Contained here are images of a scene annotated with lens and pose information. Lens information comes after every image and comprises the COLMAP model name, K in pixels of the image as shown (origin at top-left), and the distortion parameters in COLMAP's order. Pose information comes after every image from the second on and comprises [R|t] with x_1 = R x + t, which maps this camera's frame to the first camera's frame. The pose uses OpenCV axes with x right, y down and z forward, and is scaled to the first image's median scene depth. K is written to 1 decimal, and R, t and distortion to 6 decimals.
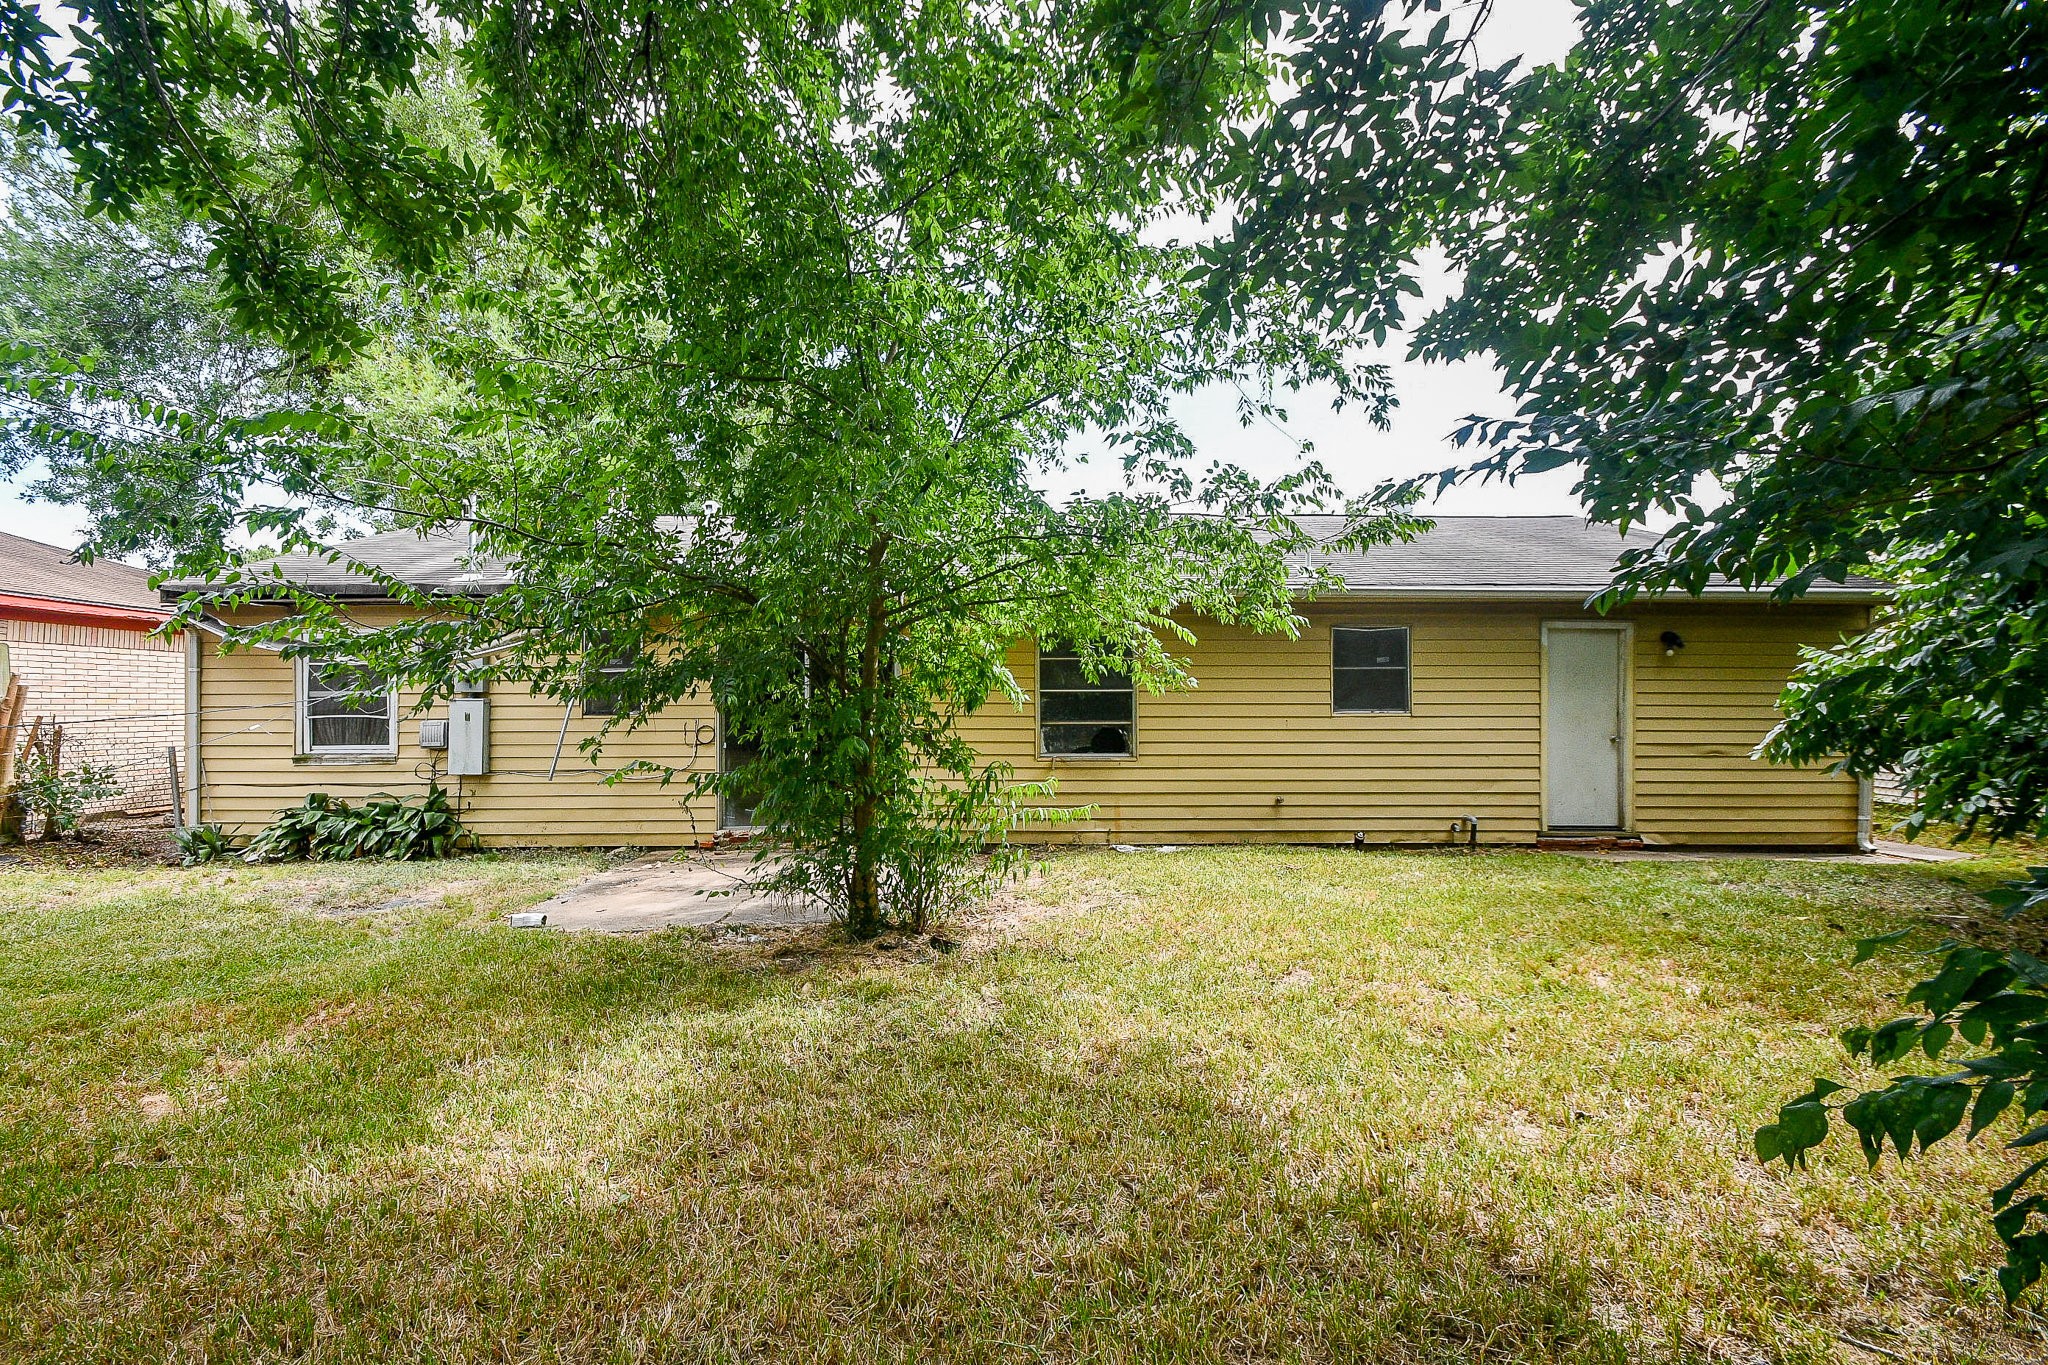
lens RADIAL K [[906.6, 0, 1028.5], [0, 906.6, 695.4], [0, 0, 1]] dist [0.001762, -0.016847]
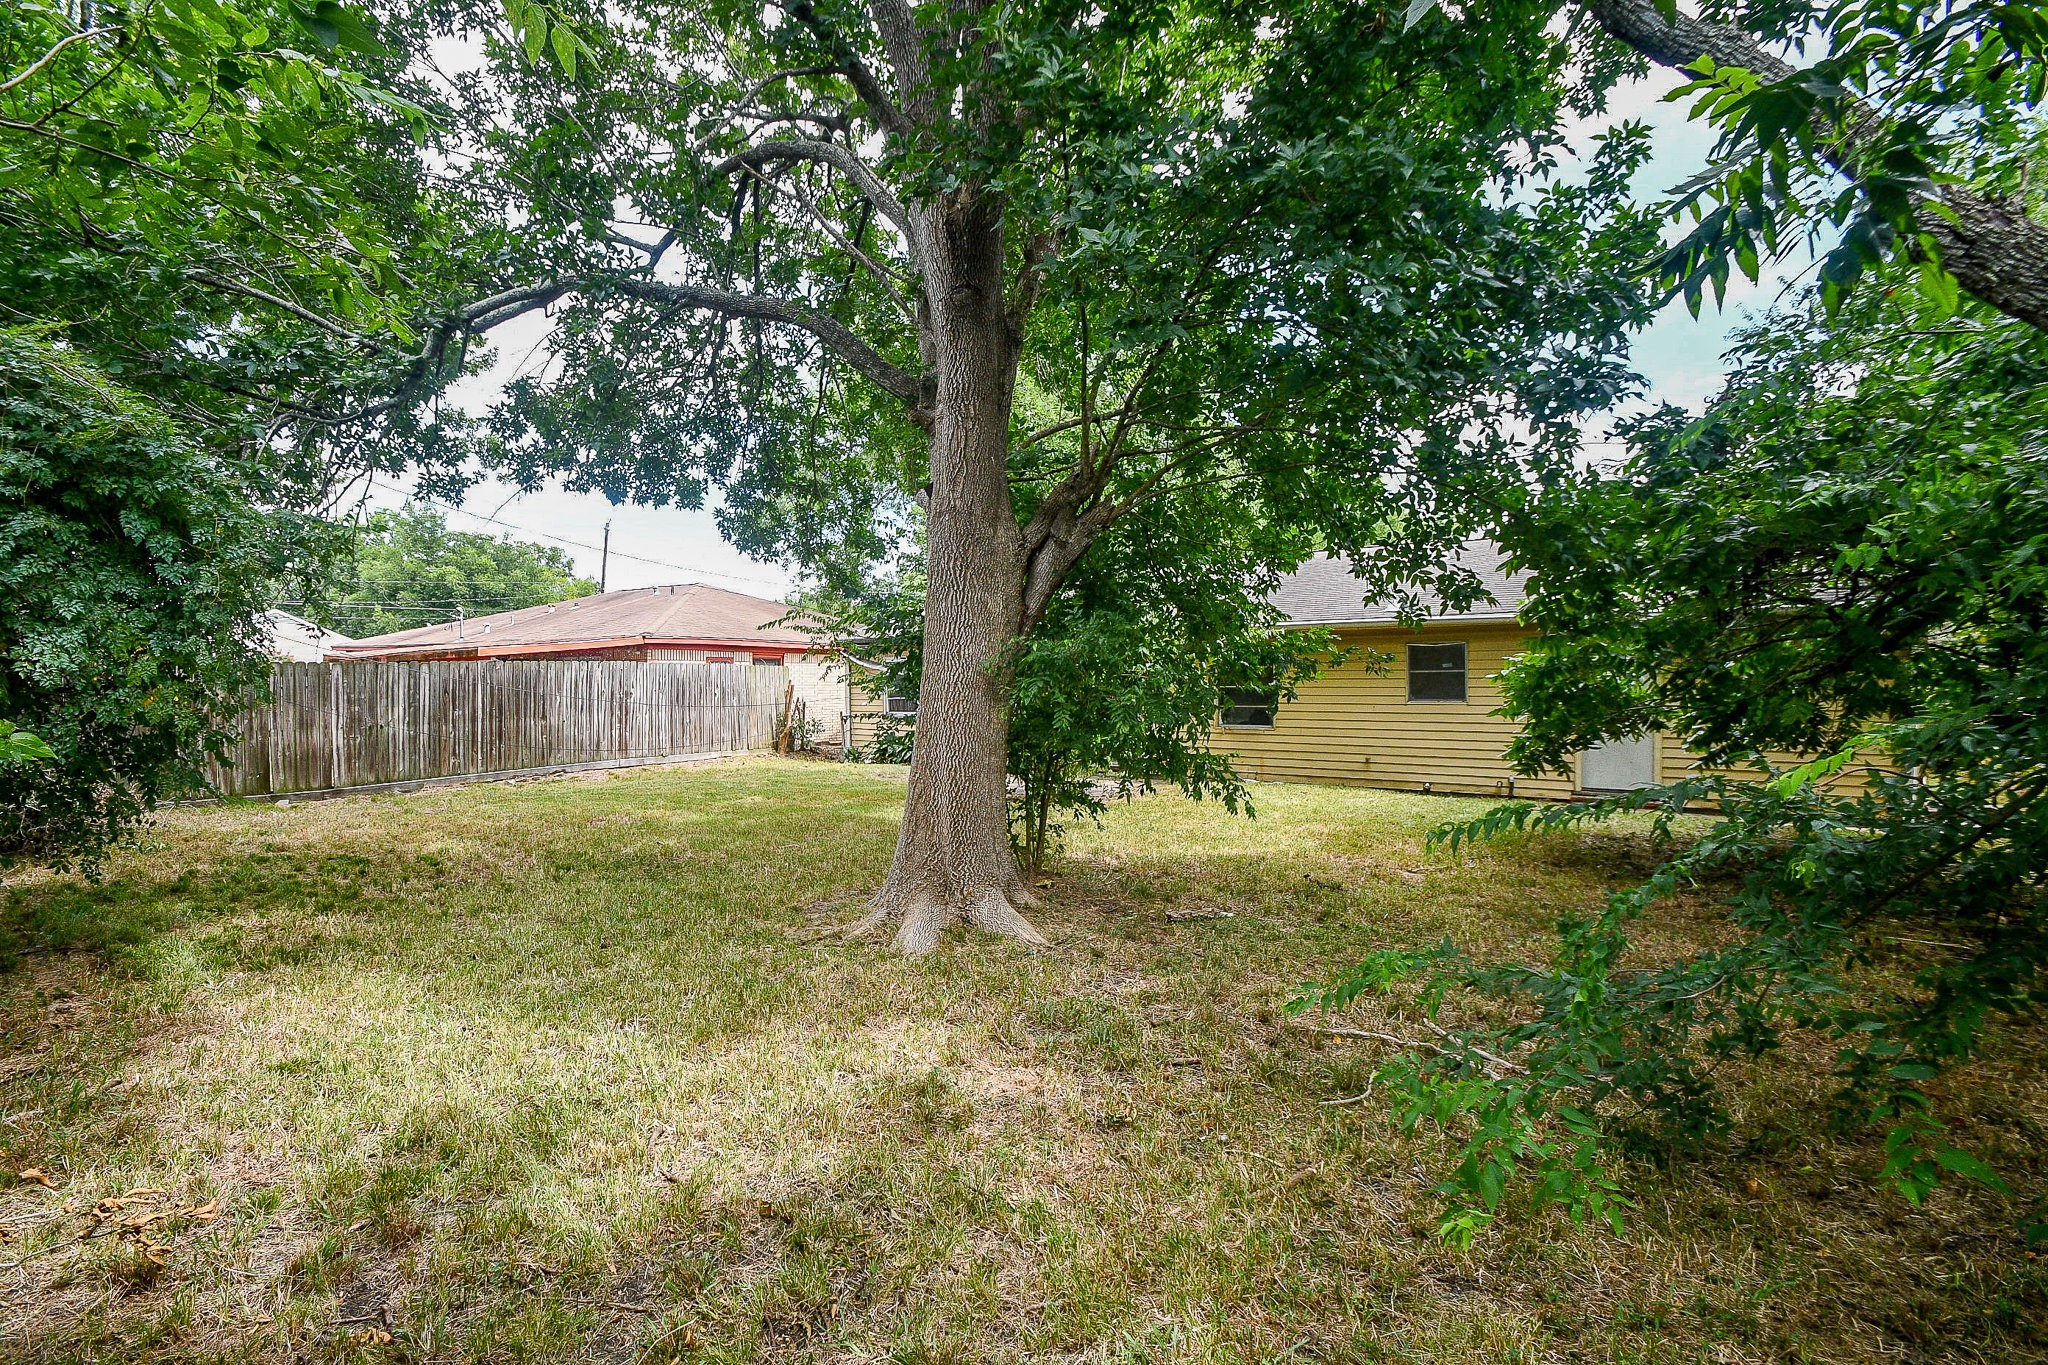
lens RADIAL K [[906.6, 0, 1028.5], [0, 906.6, 695.4], [0, 0, 1]] dist [0.001762, -0.016847]
pose [[0.826238, 0.005836, -0.563291, 0.680555], [0.010889, 0.999594, 0.026329, -0.038014], [0.563216, -0.027888, 0.825839, -0.589565]]
